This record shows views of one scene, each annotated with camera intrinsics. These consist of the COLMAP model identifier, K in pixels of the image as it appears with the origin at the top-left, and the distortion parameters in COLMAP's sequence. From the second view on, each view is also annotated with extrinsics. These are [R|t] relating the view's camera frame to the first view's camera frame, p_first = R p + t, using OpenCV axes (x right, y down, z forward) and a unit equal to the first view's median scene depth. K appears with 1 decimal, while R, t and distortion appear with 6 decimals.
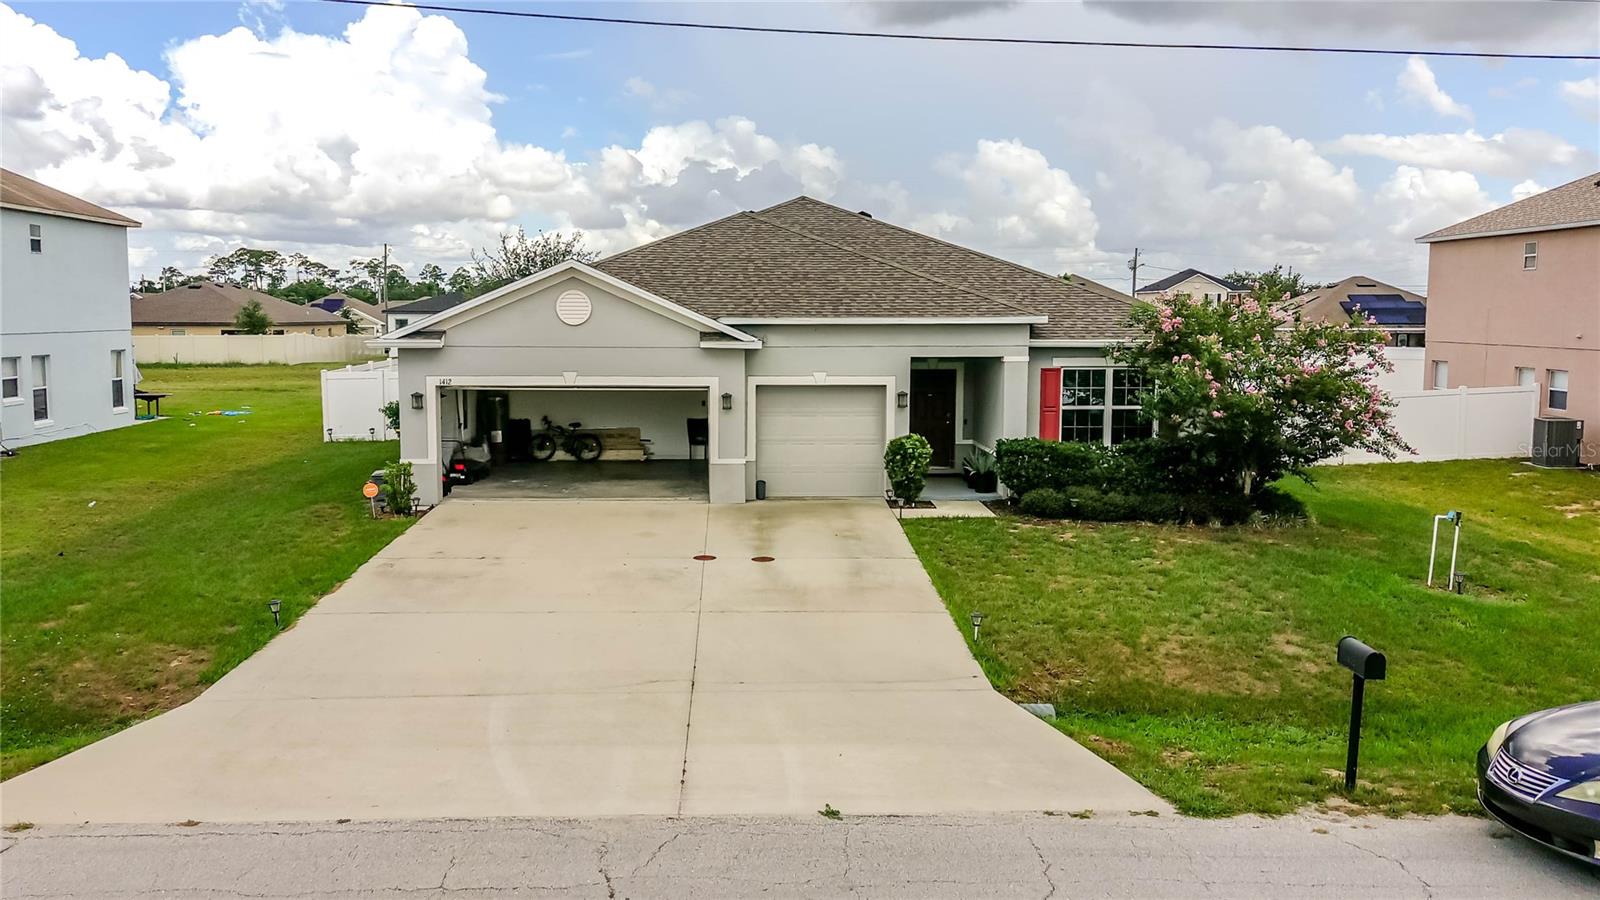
lens RADIAL K [[1311.3, 0, 794.5], [0, 1311.3, 453.2], [0, 0, 1]] dist [0.104761, -0.166706]
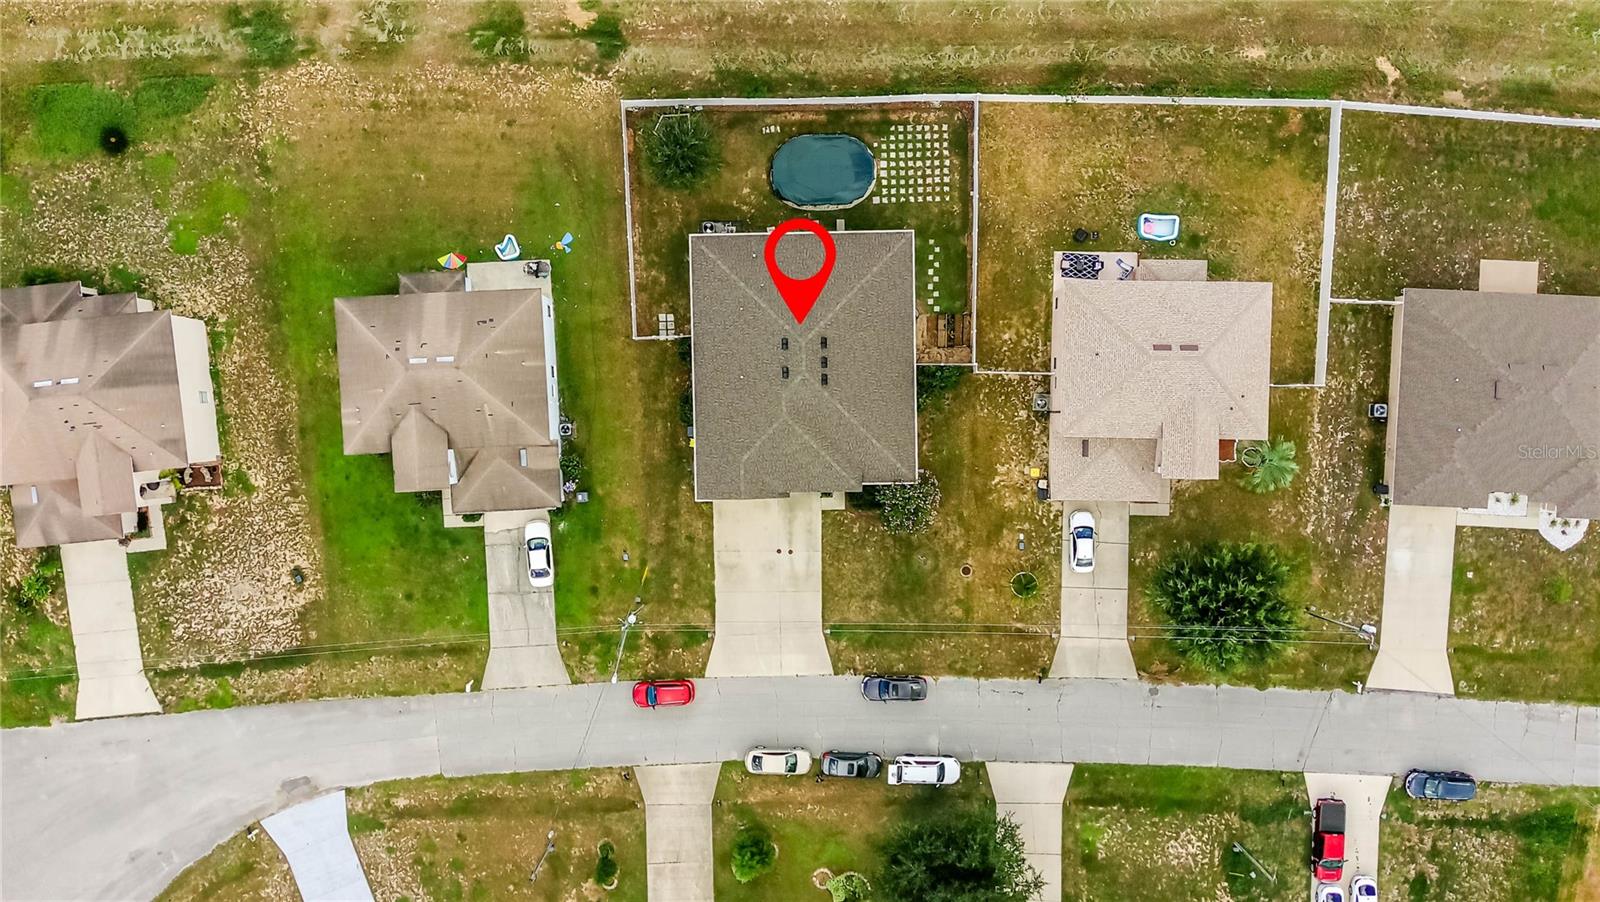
lens RADIAL K [[1299.8, 0, 800.0], [0, 1299.8, 451.0], [0, 0, 1]] dist [0.111129, -0.180231]
pose [[0.999571, 0.029105, -0.003165, 0.016580], [0.001080, 0.071379, 0.997449, -4.761707], [0.029256, -0.997025, 0.071317, 0.995529]]
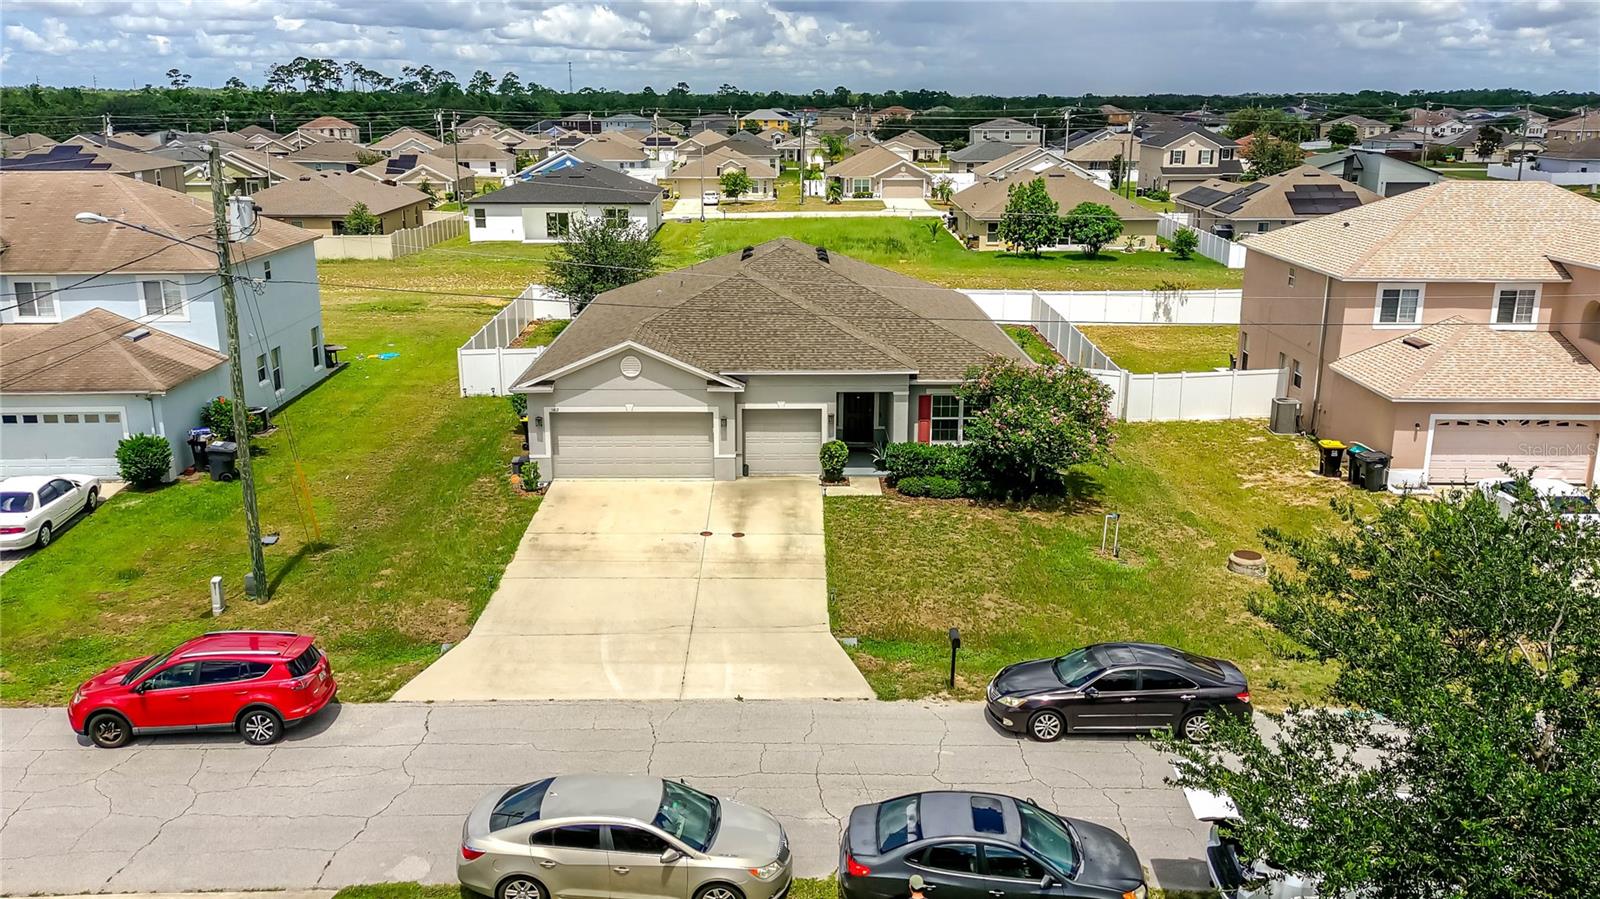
lens RADIAL K [[1276.9, 0, 800.0], [0, 1276.9, 449.5], [0, 0, 1]] dist [0.132112, -0.239454]
pose [[0.999496, 0.005545, -0.031268, 0.112239], [-0.000579, 0.987655, 0.156646, -0.302554], [0.031751, -0.156548, 0.987160, -0.700767]]
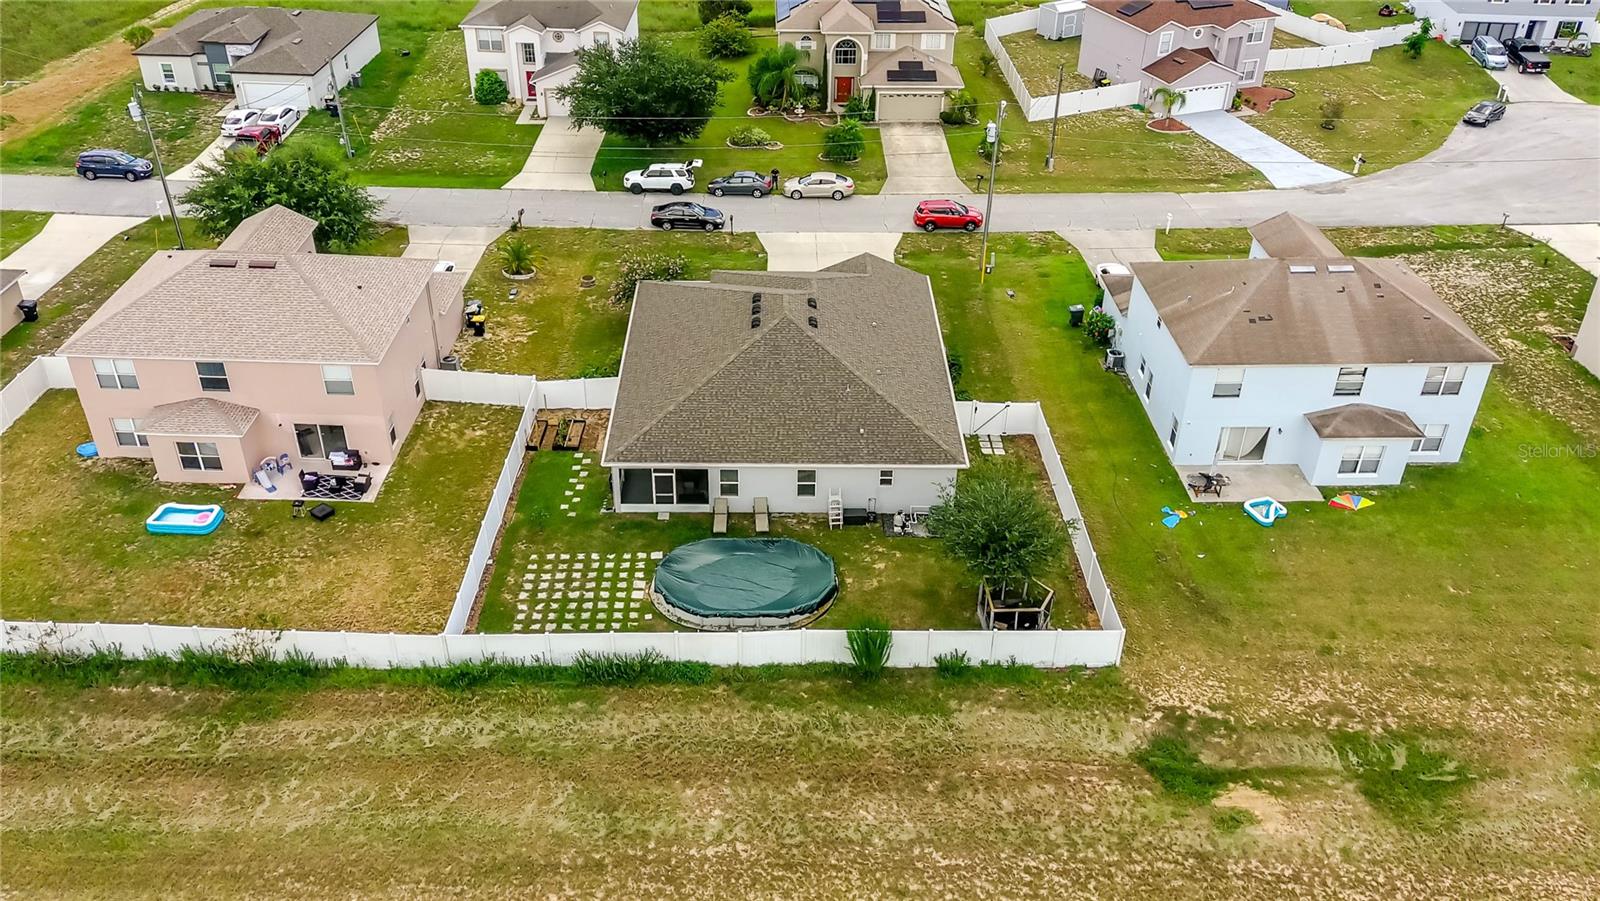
lens RADIAL K [[1318.8, 0, 796.8], [0, 1318.8, 449.7], [0, 0, 1]] dist [0.113820, -0.197404]
pose [[-0.999231, -0.032432, 0.022019, -0.101095], [-0.011476, 0.779116, 0.626775, -2.012680], [-0.037483, 0.626040, -0.778889, 4.310416]]
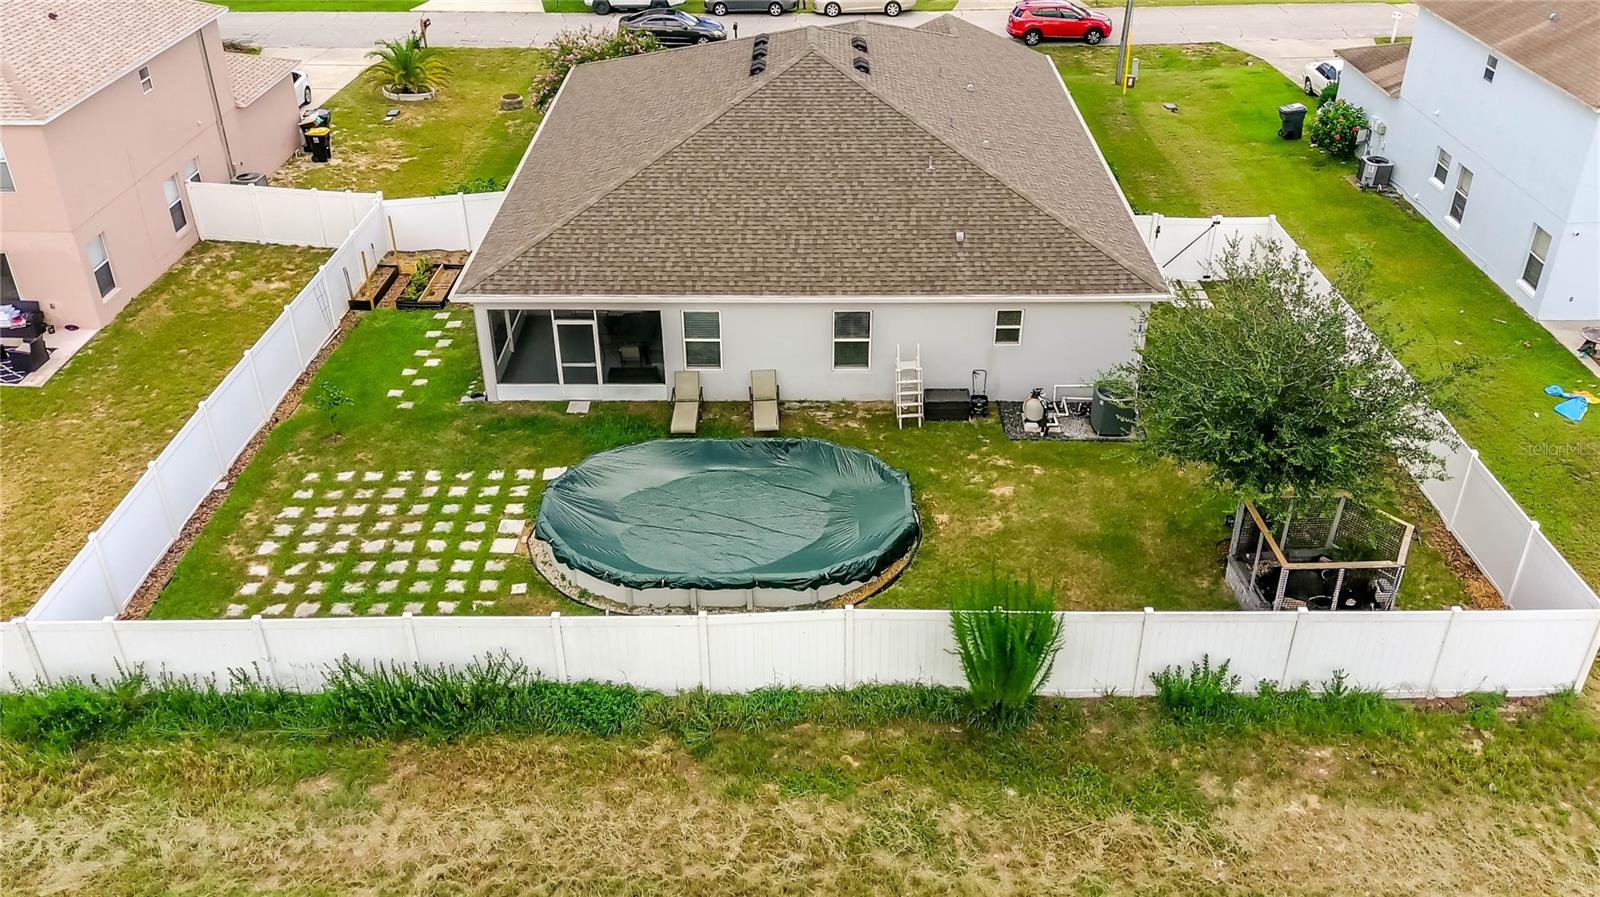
lens RADIAL K [[1321.2, 0, 792.7], [0, 1321.2, 450.7], [0, 0, 1]] dist [0.108206, -0.177574]
pose [[-0.998102, -0.026577, 0.055549, -0.080245], [0.012800, 0.792833, 0.609304, -0.946204], [-0.060235, 0.608859, -0.790988, 3.358836]]
